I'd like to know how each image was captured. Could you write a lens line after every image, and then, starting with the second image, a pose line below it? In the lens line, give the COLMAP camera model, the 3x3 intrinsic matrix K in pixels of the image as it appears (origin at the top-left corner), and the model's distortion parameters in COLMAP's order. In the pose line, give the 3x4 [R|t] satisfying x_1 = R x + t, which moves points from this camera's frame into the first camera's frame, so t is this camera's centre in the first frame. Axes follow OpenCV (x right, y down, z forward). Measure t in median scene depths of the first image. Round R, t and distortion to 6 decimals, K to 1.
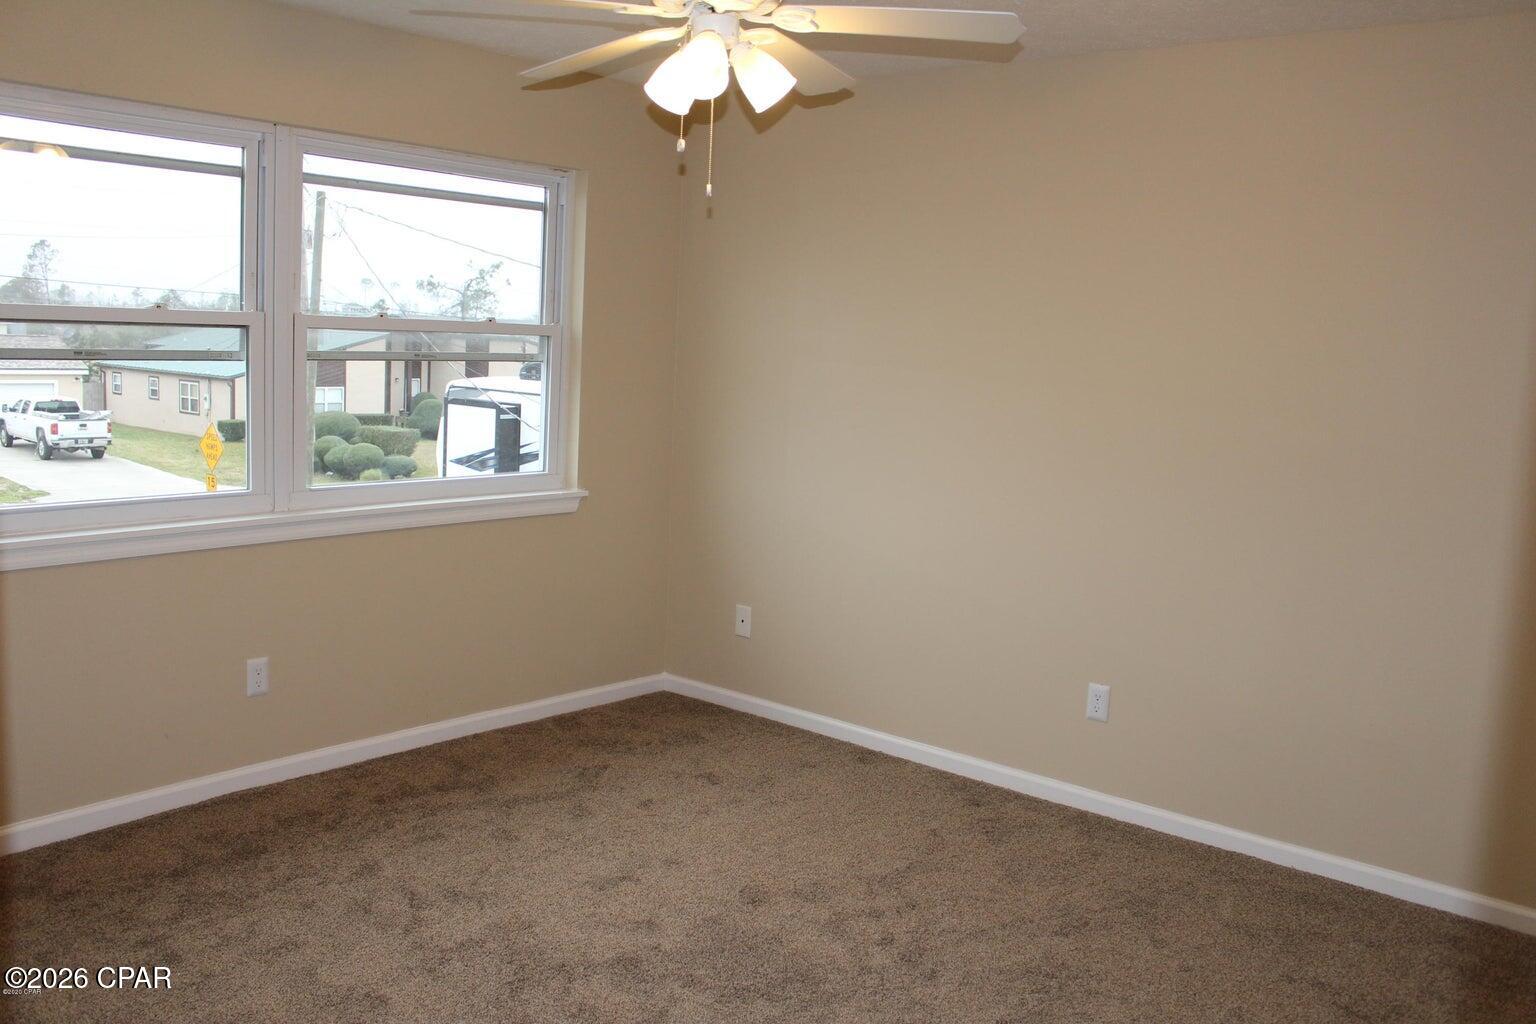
lens RADIAL K [[1283.8, 0, 762.3], [0, 1283.8, 513.0], [0, 0, 1]] dist [-0.150097, 0.120648]
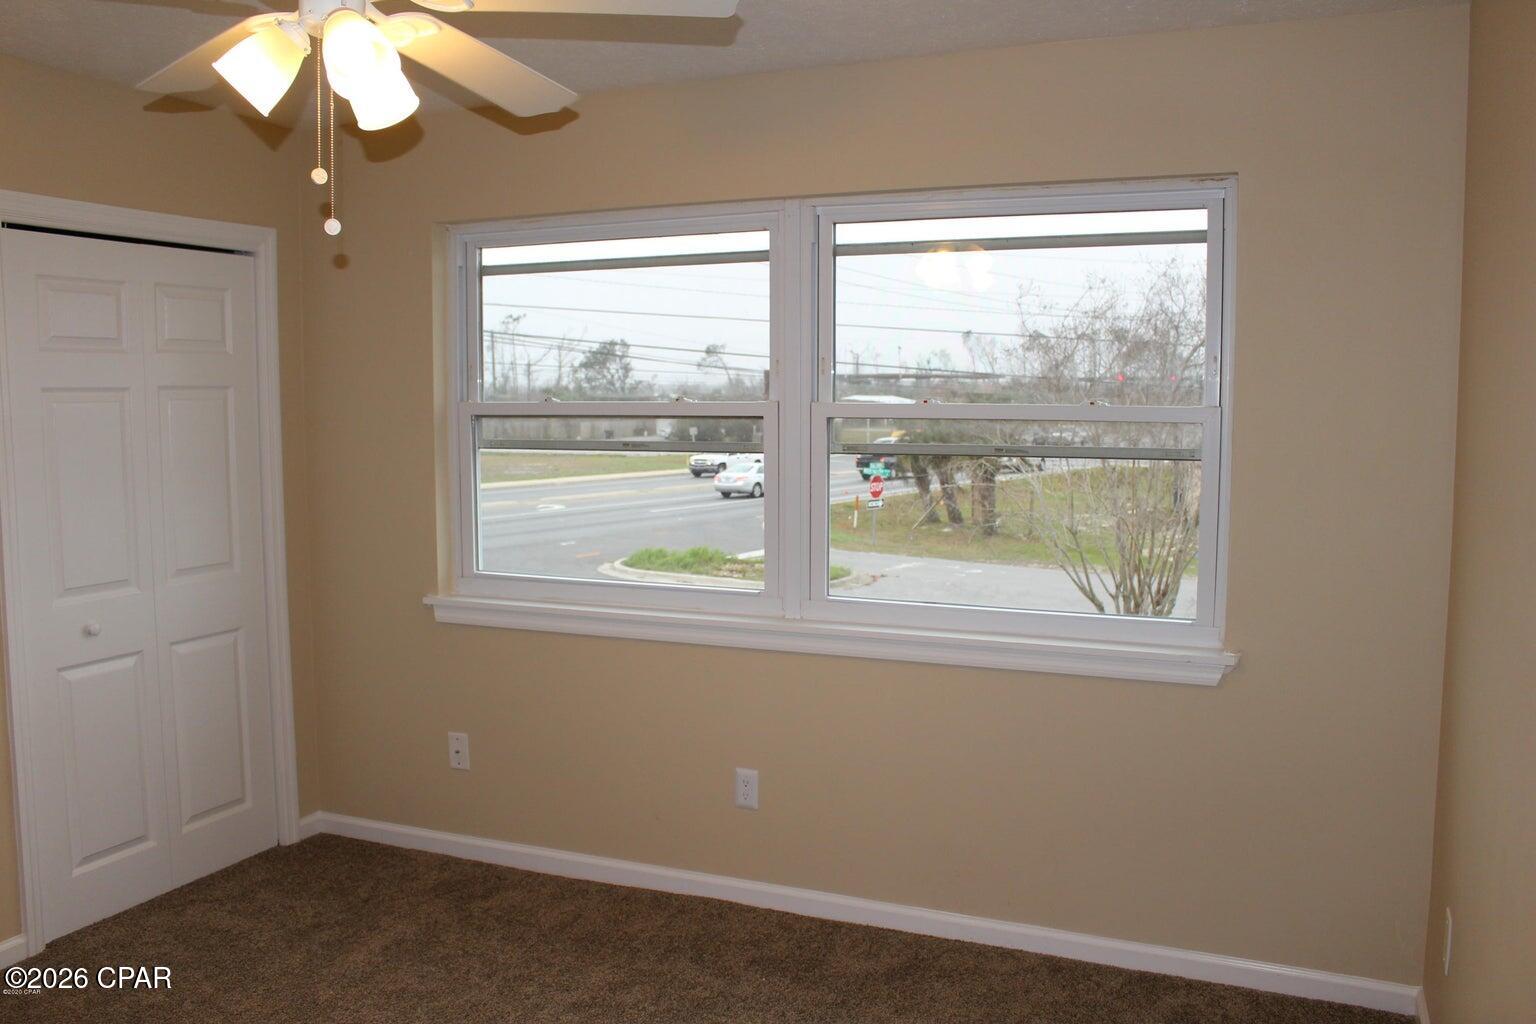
lens RADIAL K [[1283.8, 0, 740.8], [0, 1283.8, 518.6], [0, 0, 1]] dist [-0.150097, 0.120648]
pose [[0.278768, 0.050738, -0.959017, 0.504816], [-0.117174, 0.992940, 0.018473, -0.087579], [0.953184, 0.107222, 0.282745, 0.706559]]
